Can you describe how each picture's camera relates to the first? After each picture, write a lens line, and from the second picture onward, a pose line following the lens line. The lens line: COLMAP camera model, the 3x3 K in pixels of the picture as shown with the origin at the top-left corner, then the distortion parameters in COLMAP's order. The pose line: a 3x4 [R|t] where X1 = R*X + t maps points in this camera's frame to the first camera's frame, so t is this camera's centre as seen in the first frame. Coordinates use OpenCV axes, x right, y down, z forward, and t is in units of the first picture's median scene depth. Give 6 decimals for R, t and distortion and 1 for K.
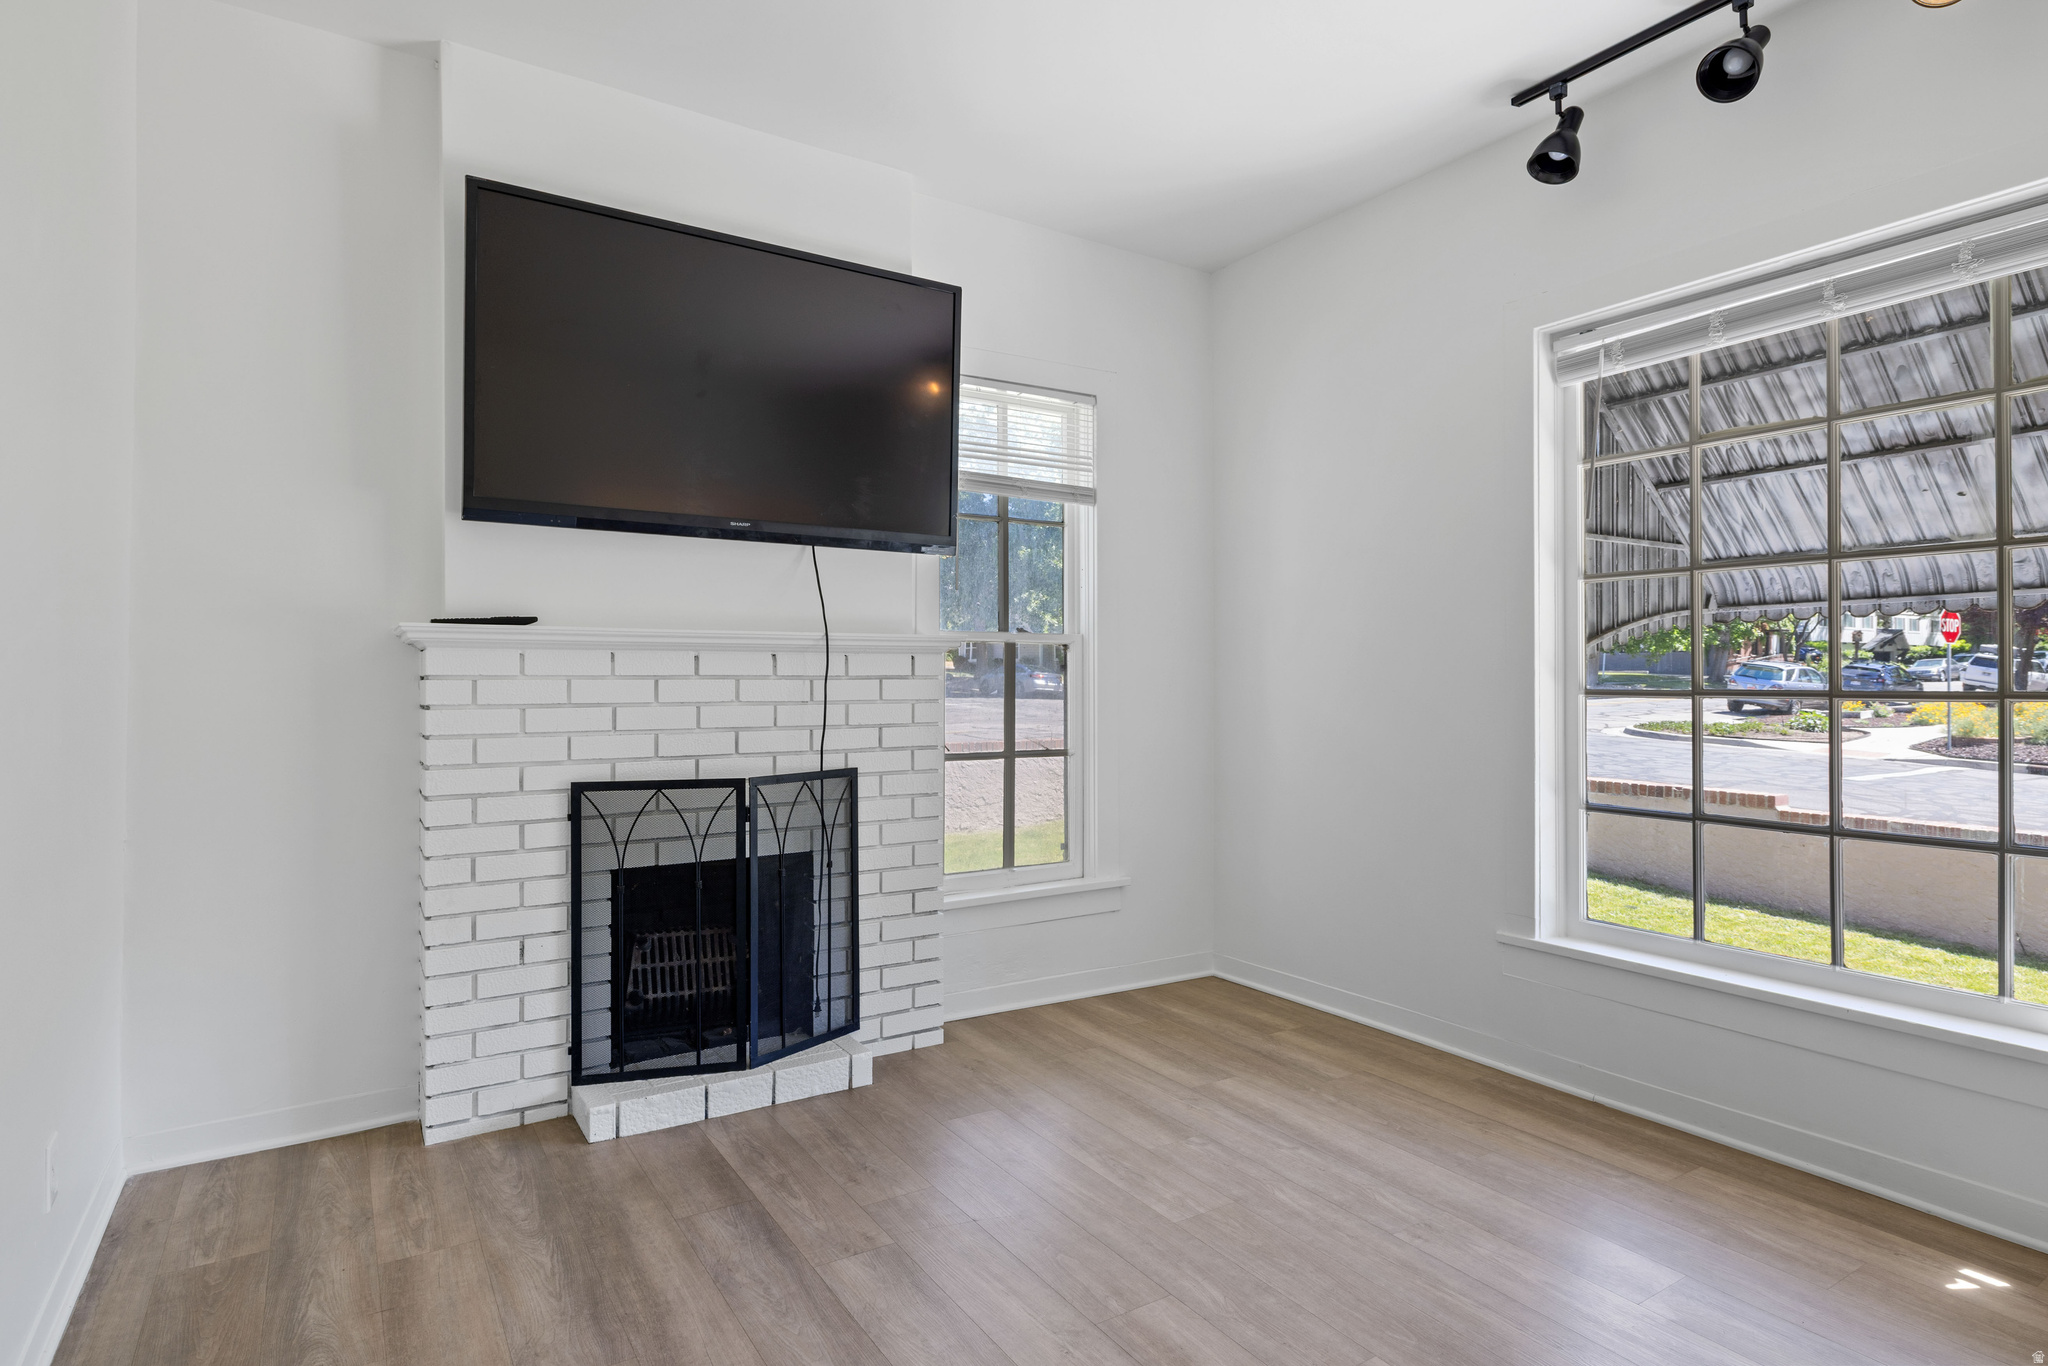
lens RADIAL K [[1096.7, 0, 1011.6], [0, 1096.7, 670.9], [0, 0, 1]] dist [-0.005189, -0.000105]
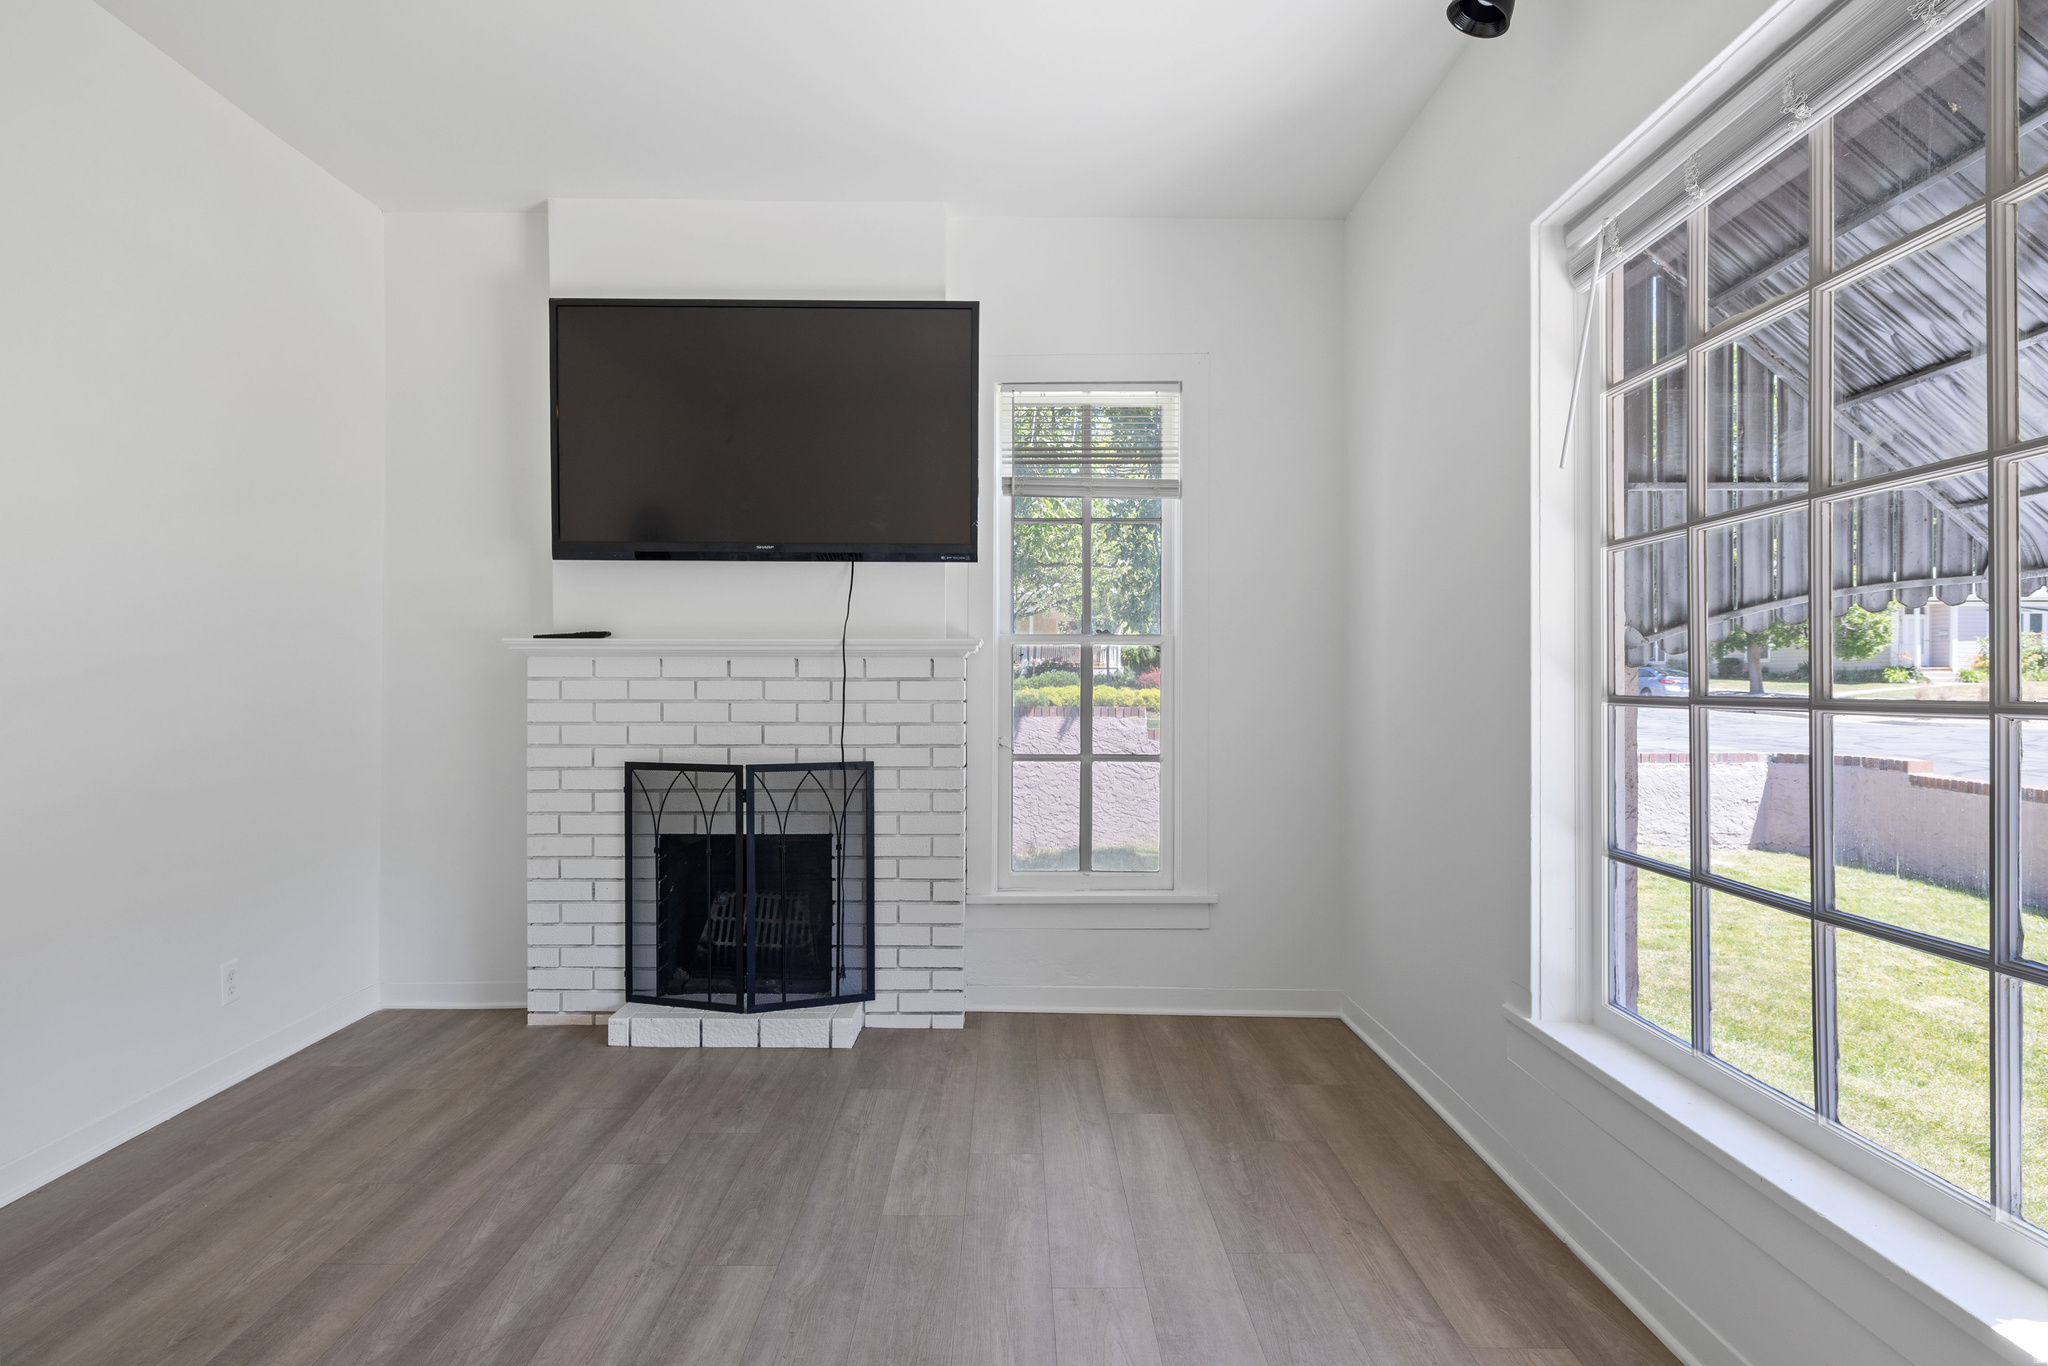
lens RADIAL K [[1096.7, 0, 1008.9], [0, 1096.7, 685.9], [0, 0, 1]] dist [-0.005189, -0.000105]
pose [[0.842615, 0.003377, -0.538506, 0.625289], [0.001522, 0.999961, 0.008653, 0.003512], [0.538514, -0.008111, 0.842577, 0.166600]]
